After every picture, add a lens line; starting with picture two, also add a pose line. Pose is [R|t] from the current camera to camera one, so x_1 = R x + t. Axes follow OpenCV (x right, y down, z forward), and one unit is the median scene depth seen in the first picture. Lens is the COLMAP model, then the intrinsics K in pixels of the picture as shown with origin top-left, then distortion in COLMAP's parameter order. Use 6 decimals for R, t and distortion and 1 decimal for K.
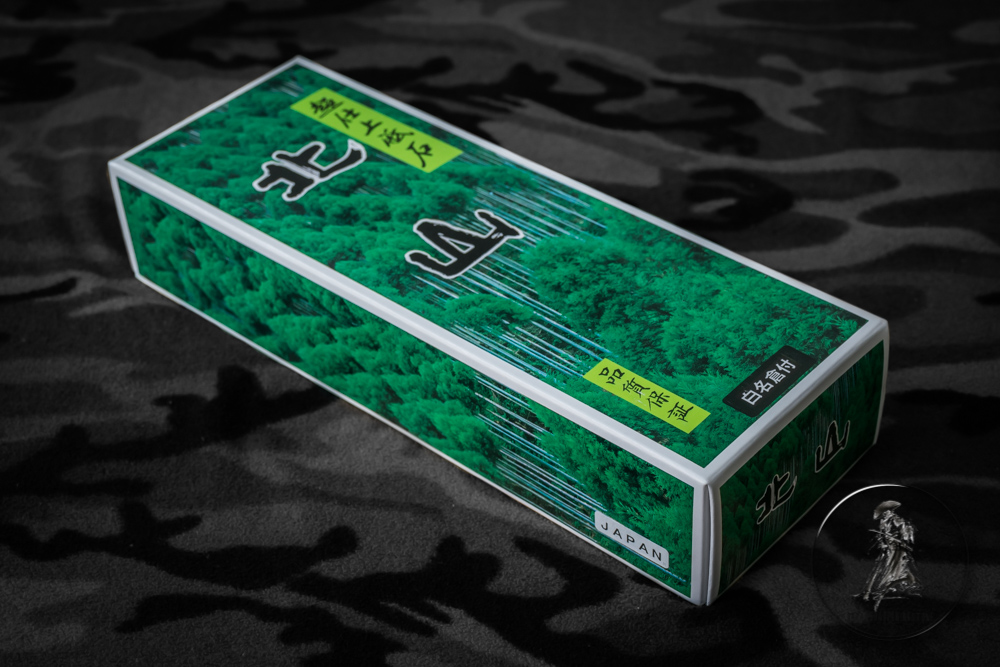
lens RADIAL K [[1823.2, 0, 545.9], [0, 1823.2, 316.4], [0, 0, 1]] dist [0.103287, 0.090368]
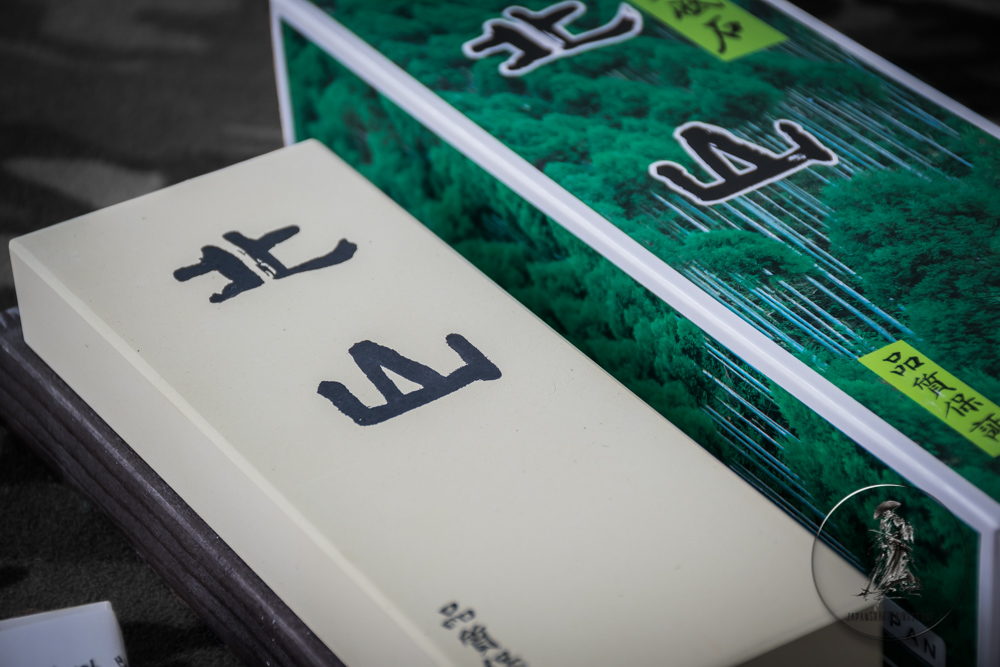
lens RADIAL K [[3266.5, 0, 500.0], [0, 3266.5, 333.5], [0, 0, 1]] dist [0.796701, 0.215941]
pose [[0.961179, 0.144483, -0.235075, 0.160854], [-0.161010, 0.985550, -0.052596, 0.099024], [0.224079, 0.088404, 0.970553, -0.160338]]
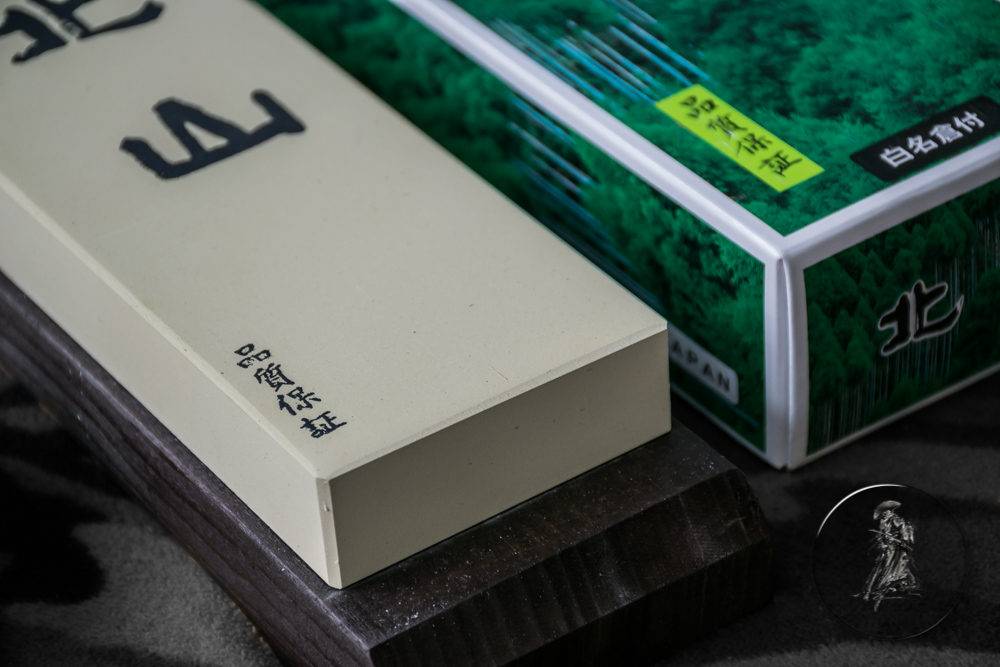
lens RADIAL K [[3266.5, 0, 500.0], [0, 3266.5, 333.5], [0, 0, 1]] dist [0.796701, 0.215941]
pose [[0.968329, 0.131752, -0.212088, 0.213421], [-0.137375, 0.990447, -0.011934, 0.127659], [0.208489, 0.040691, 0.977178, -0.160746]]
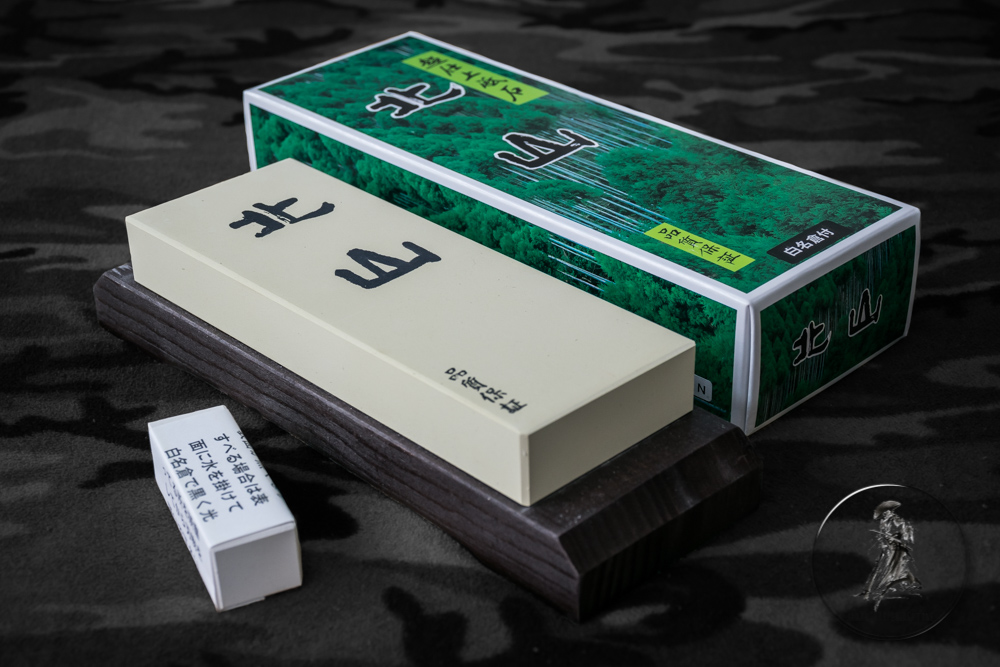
lens RADIAL K [[1755.3, 0, 500.0], [0, 1755.3, 333.5], [0, 0, 1]] dist [0.184183, -0.032763]
pose [[0.995977, 0.054377, -0.071220, 0.011510], [-0.063950, 0.988101, -0.139884, 0.236371], [0.062766, 0.143876, 0.987603, -0.076043]]
